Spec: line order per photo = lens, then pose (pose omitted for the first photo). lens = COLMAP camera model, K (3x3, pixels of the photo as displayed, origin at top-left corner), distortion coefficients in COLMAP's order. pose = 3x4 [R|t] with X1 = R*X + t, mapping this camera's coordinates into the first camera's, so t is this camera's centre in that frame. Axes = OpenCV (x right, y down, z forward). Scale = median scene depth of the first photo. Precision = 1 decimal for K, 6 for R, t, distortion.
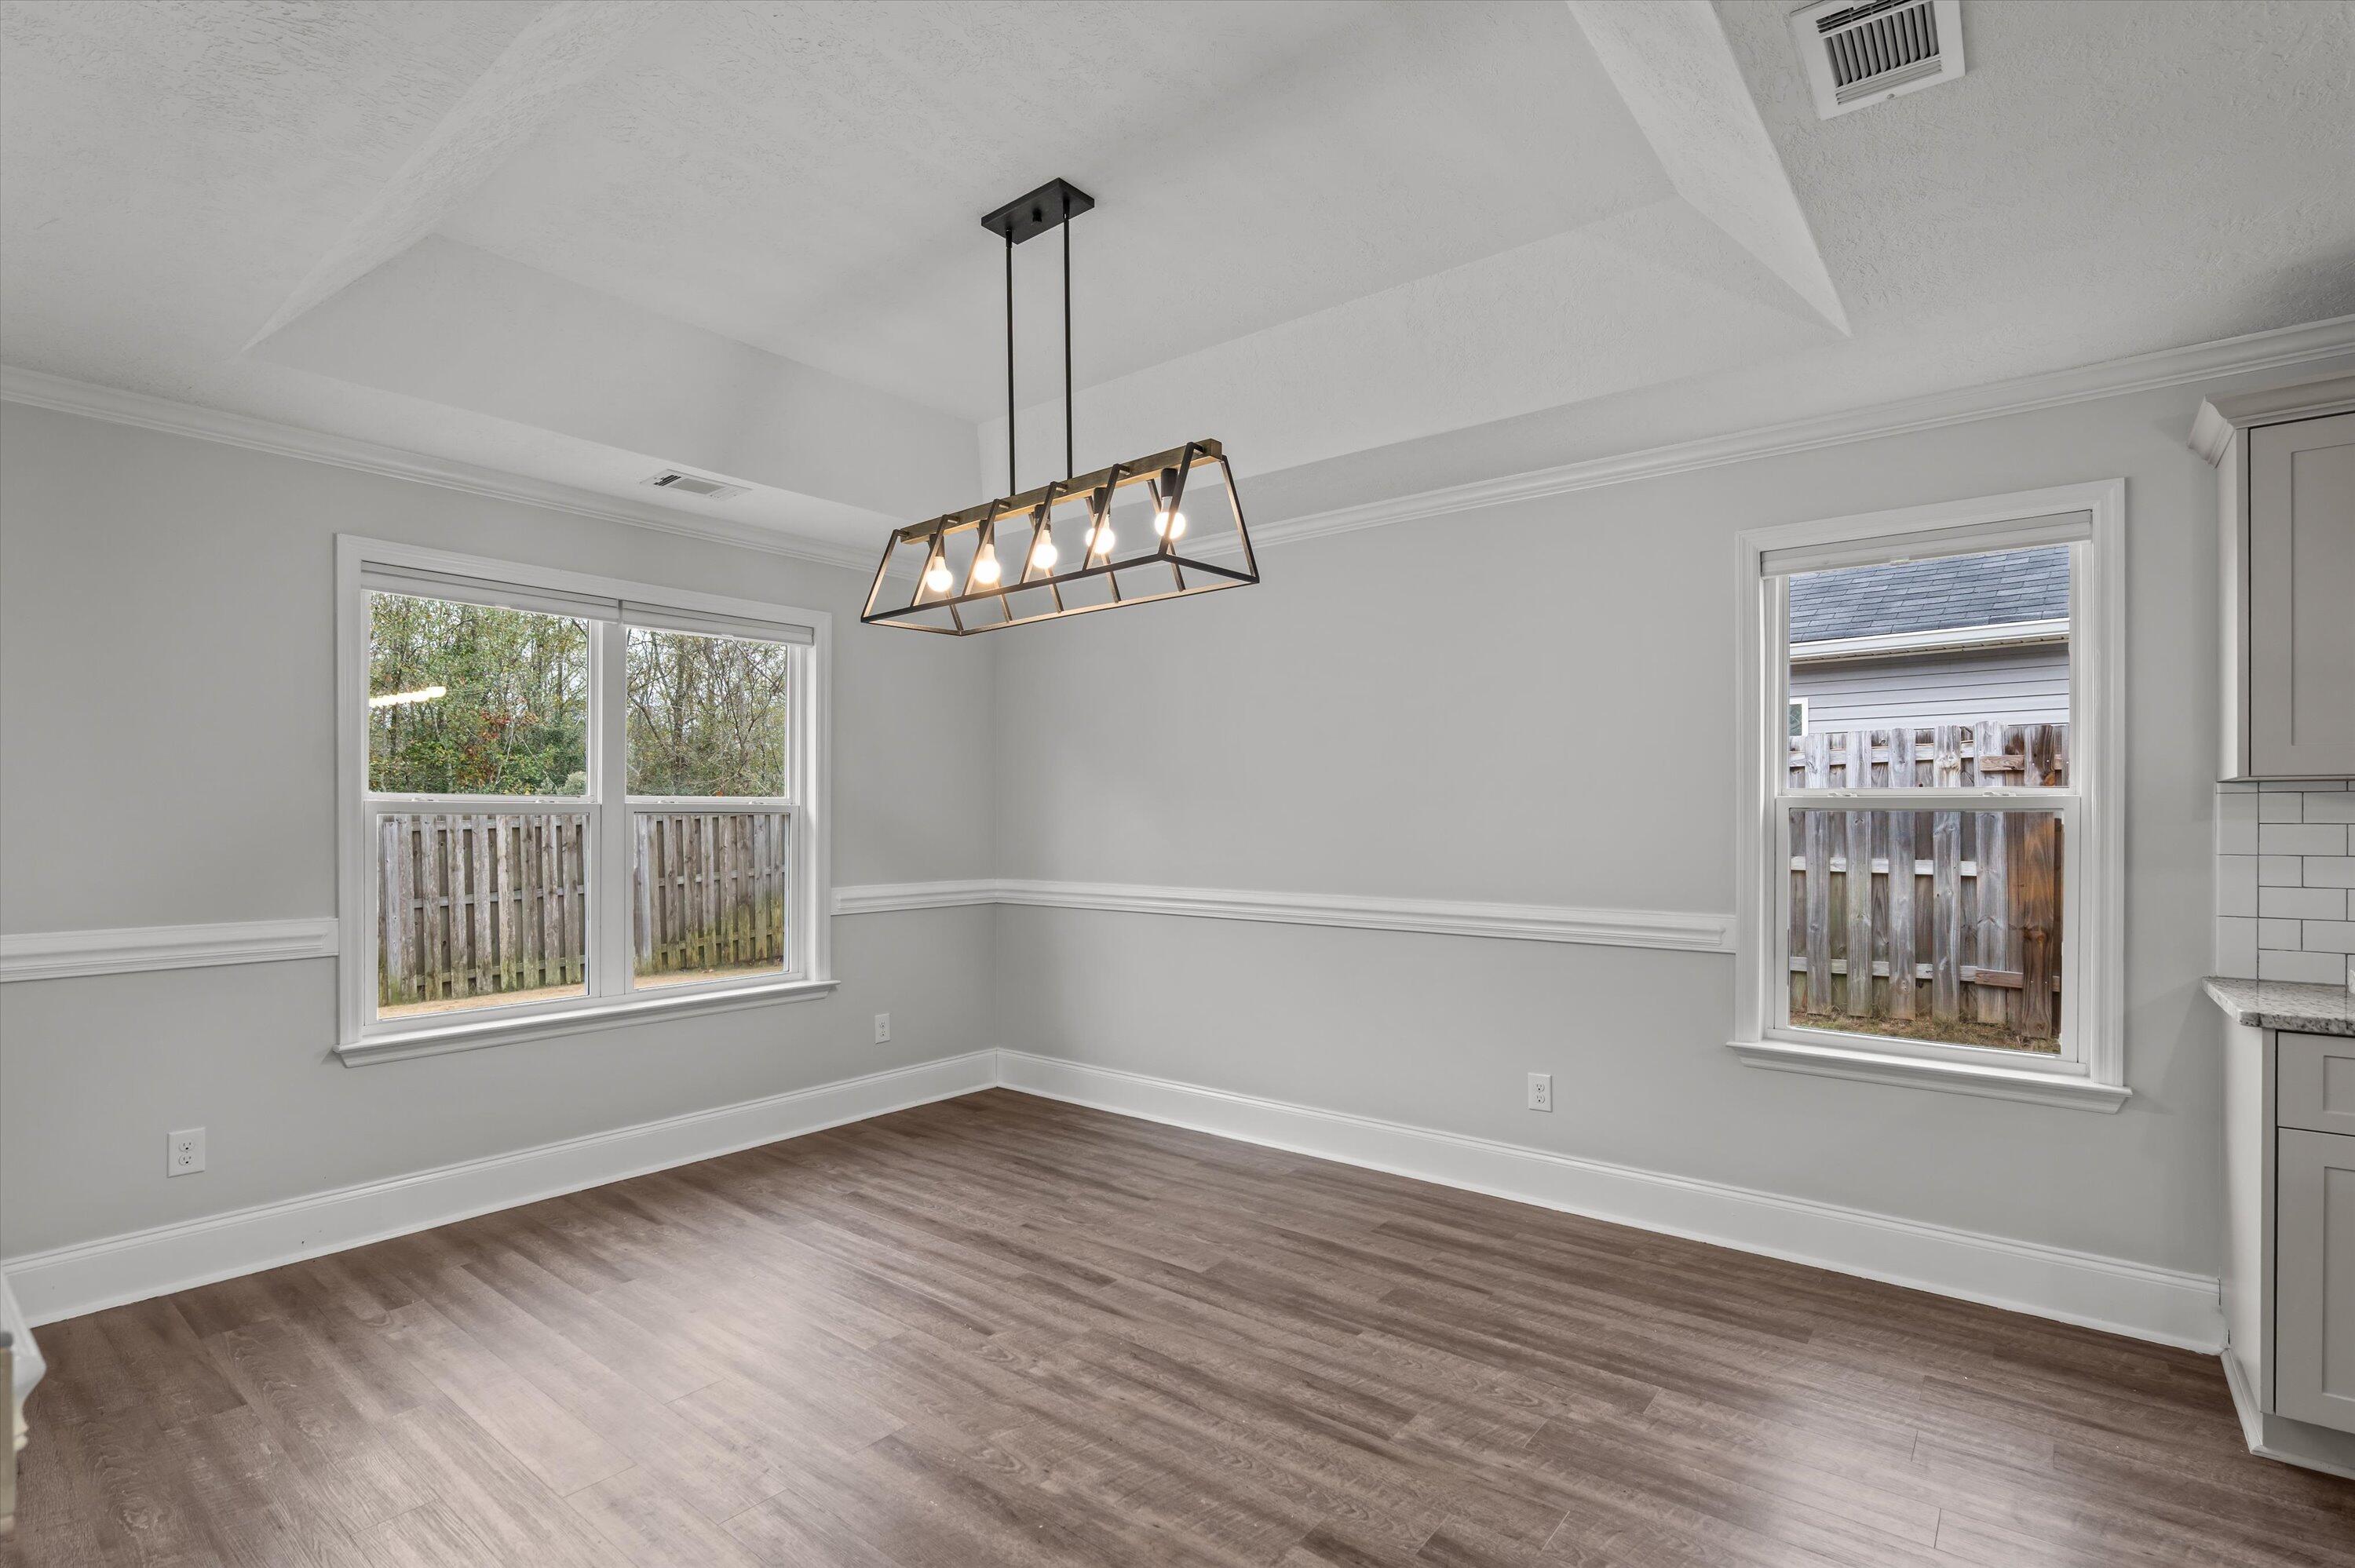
lens RADIAL K [[1103.4, 0, 1173.7], [0, 1103.4, 826.3], [0, 0, 1]] dist [-0.025999, 0.008151]
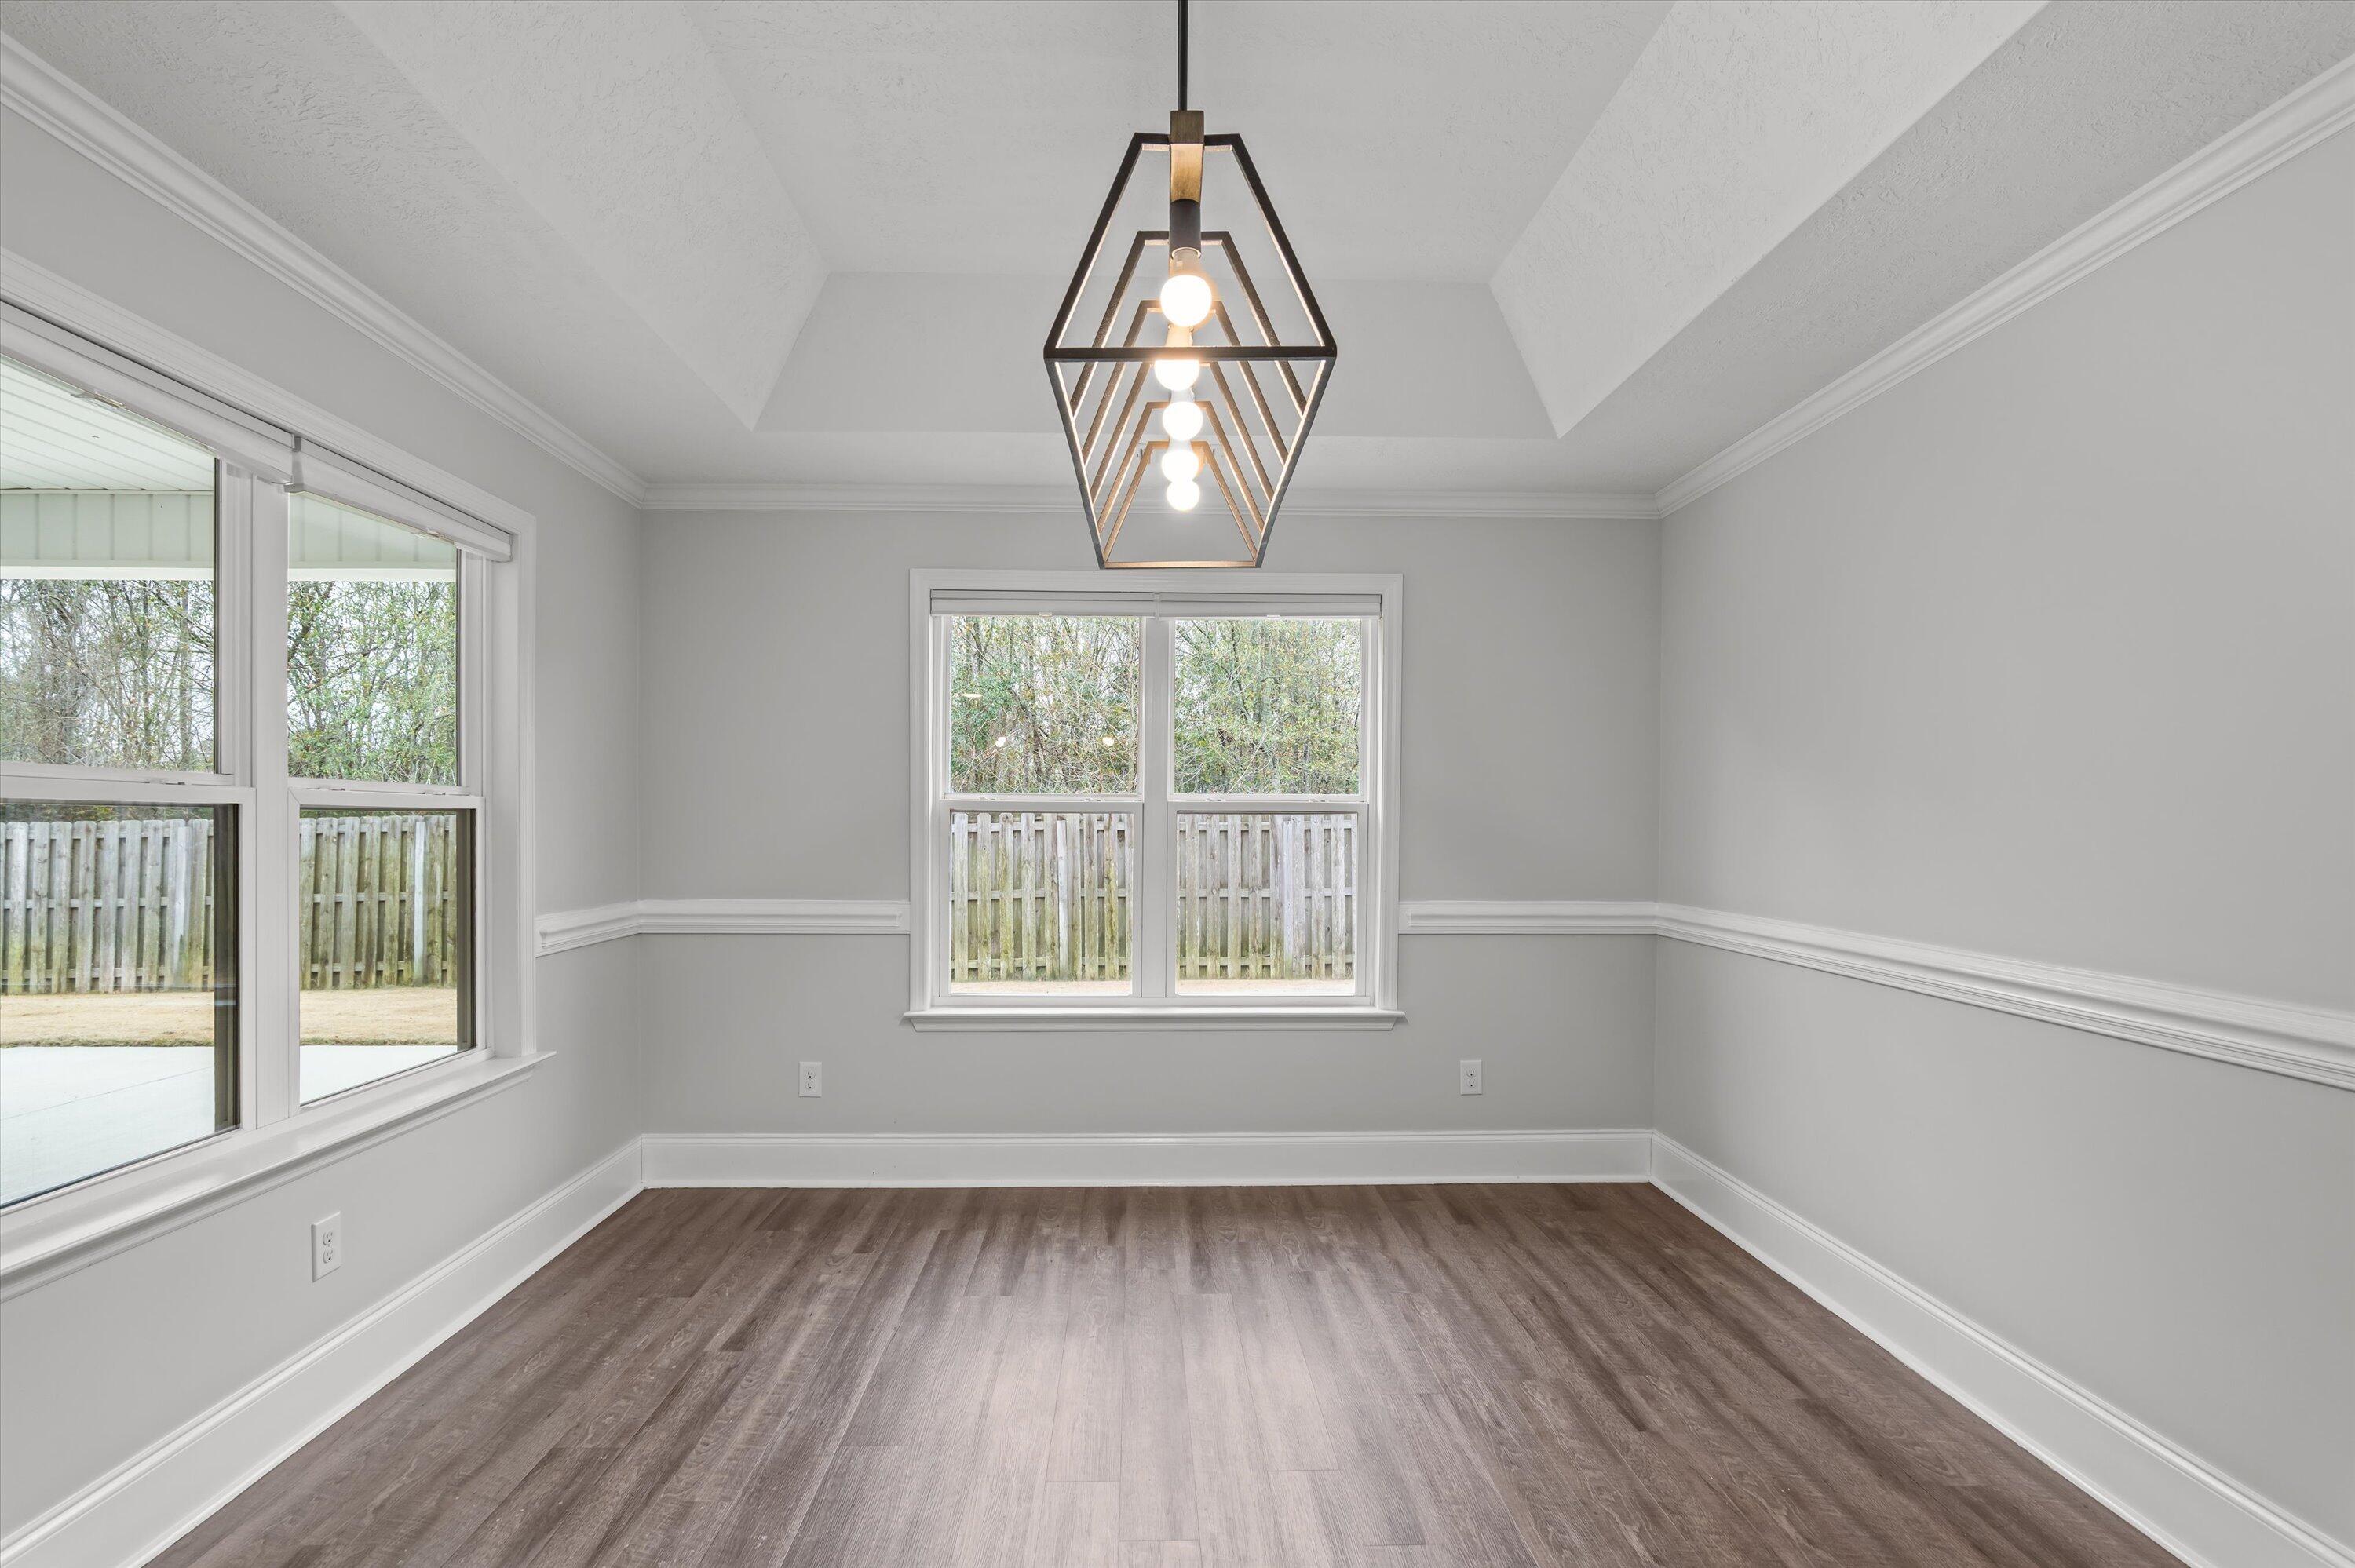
lens RADIAL K [[1103.4, 0, 1180.2], [0, 1103.4, 829.3], [0, 0, 1]] dist [-0.025999, 0.008151]
pose [[0.649194, 0.010969, -0.760543, 0.222609], [-0.010480, 0.999930, 0.005476, -0.001546], [0.760550, 0.004416, 0.649264, 0.324438]]
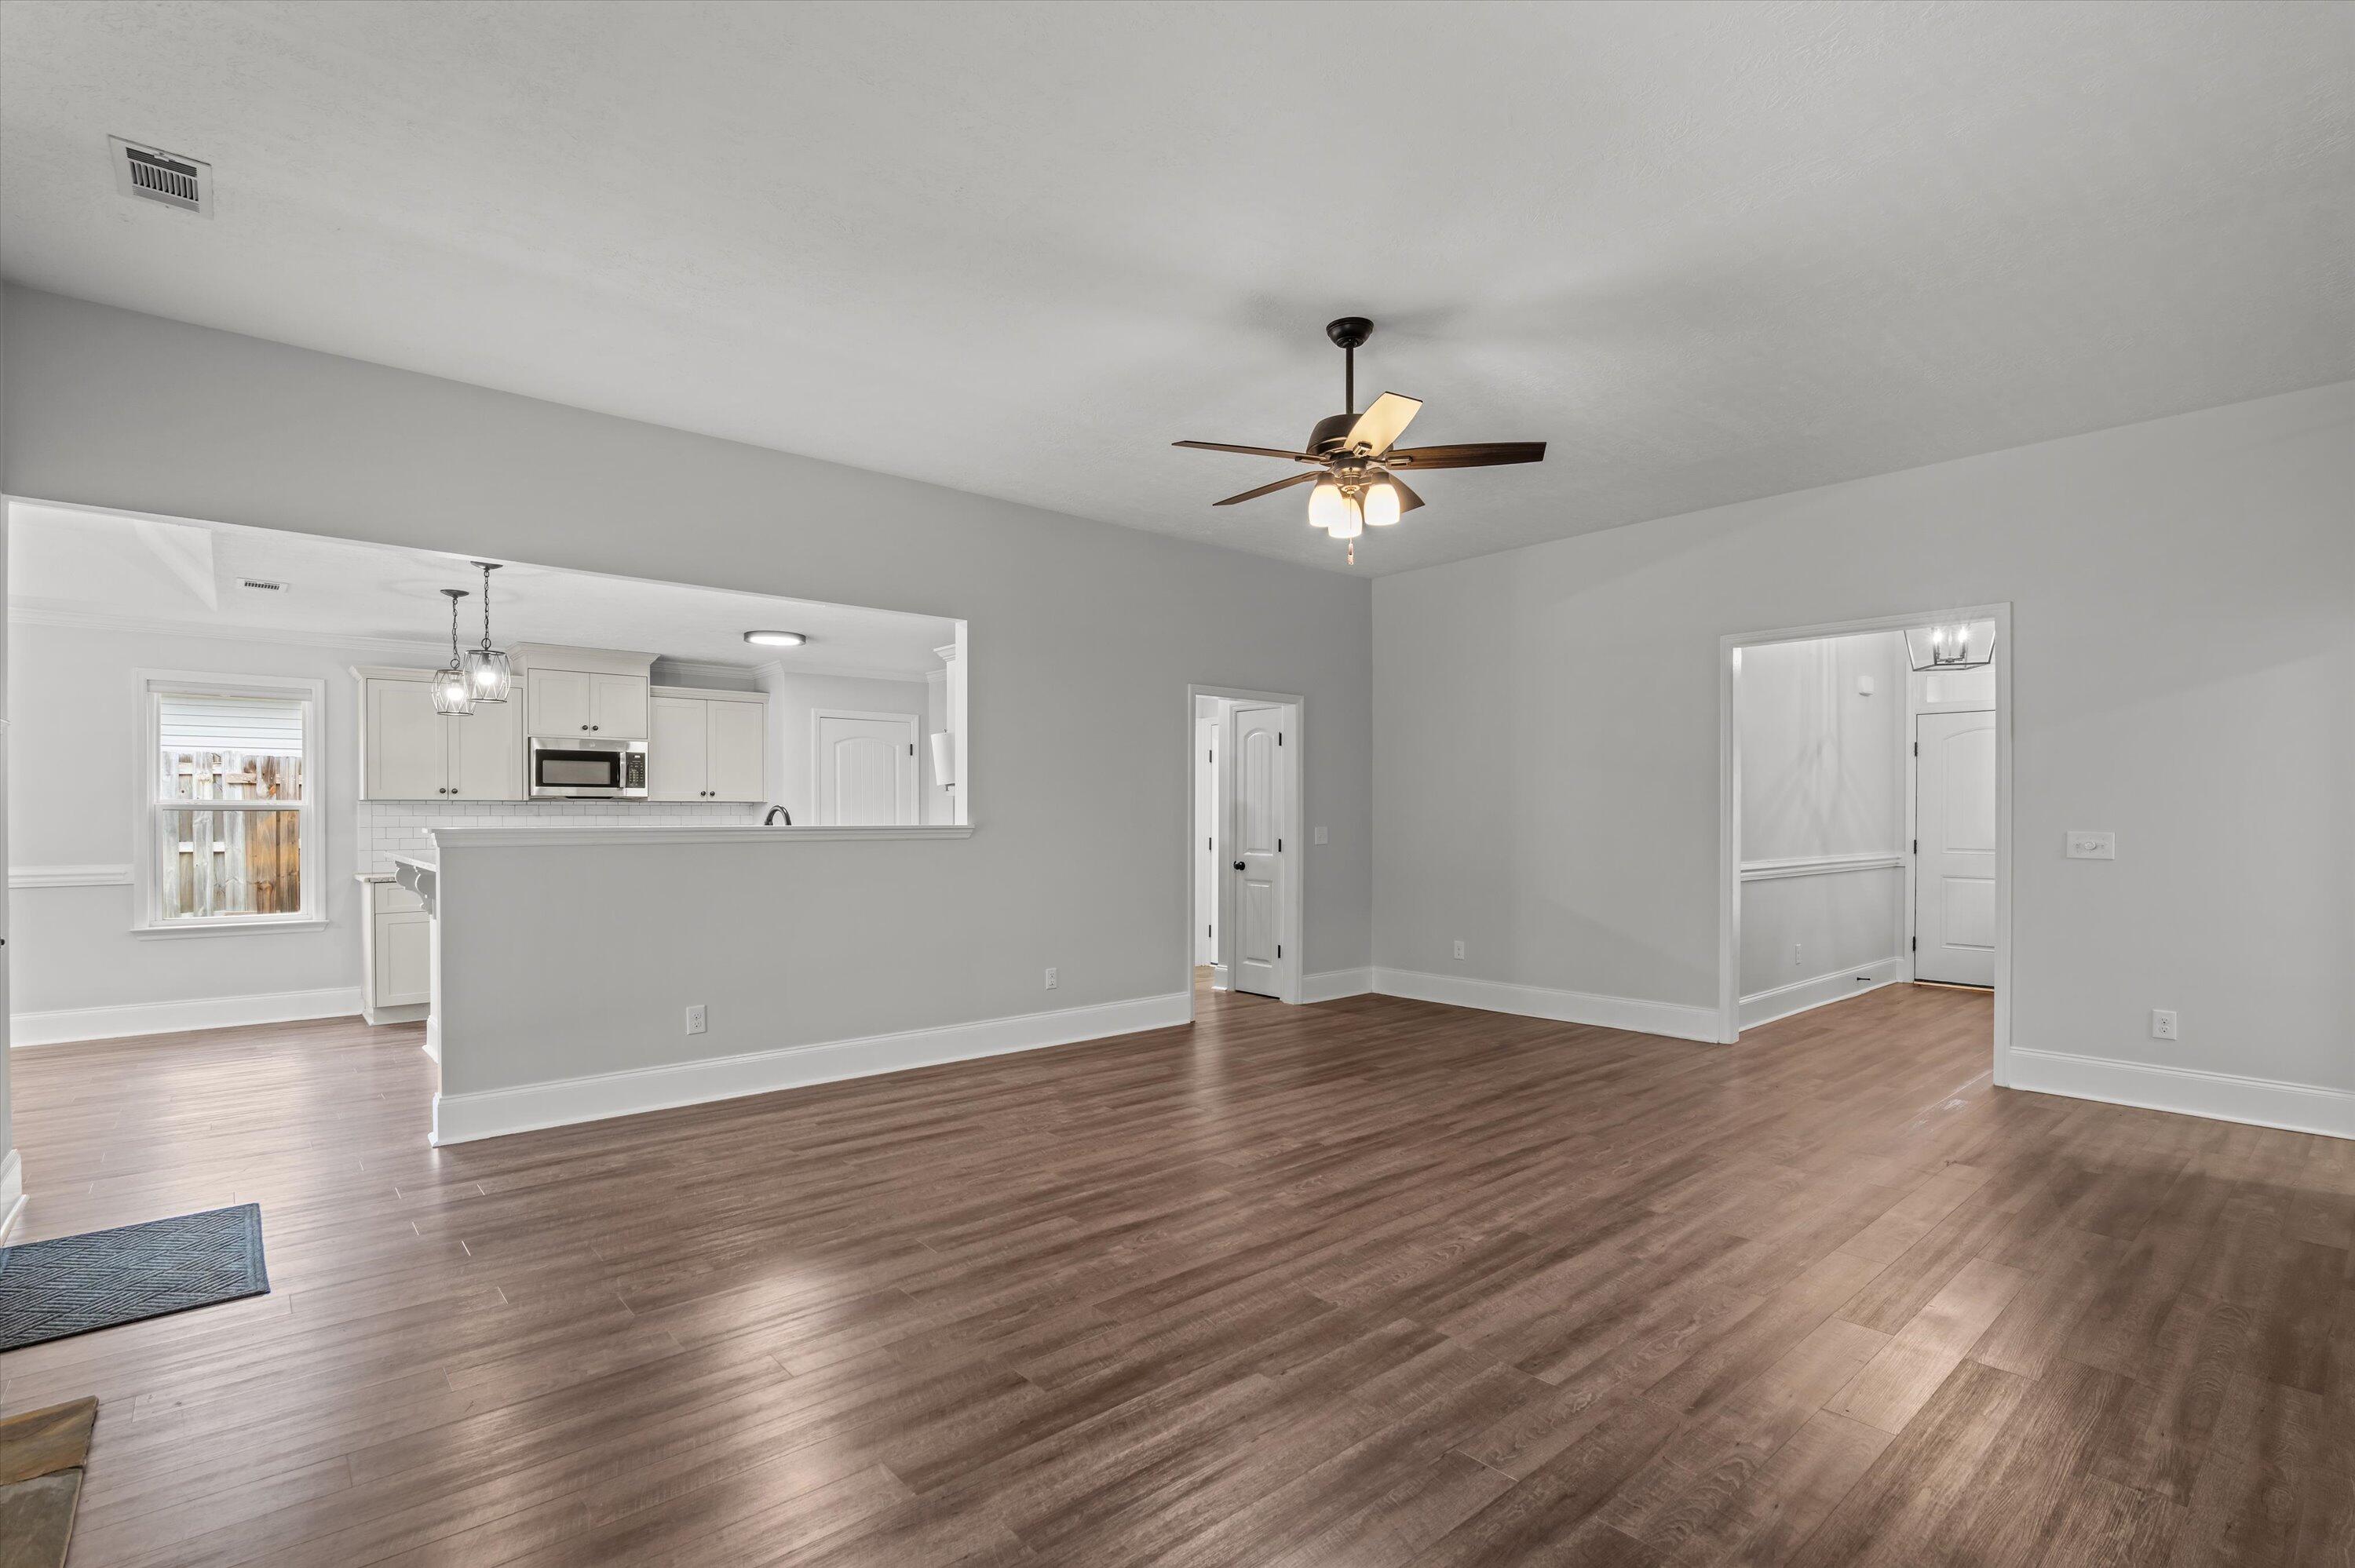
lens RADIAL K [[1103.4, 0, 1177.8], [0, 1103.4, 824.8], [0, 0, 1]] dist [-0.025999, 0.008151]
pose [[0.172909, -0.010532, 0.984882, -0.768575], [0.006002, 0.999936, 0.009639, 0.002988], [-0.984920, 0.004245, 0.172961, -0.837735]]
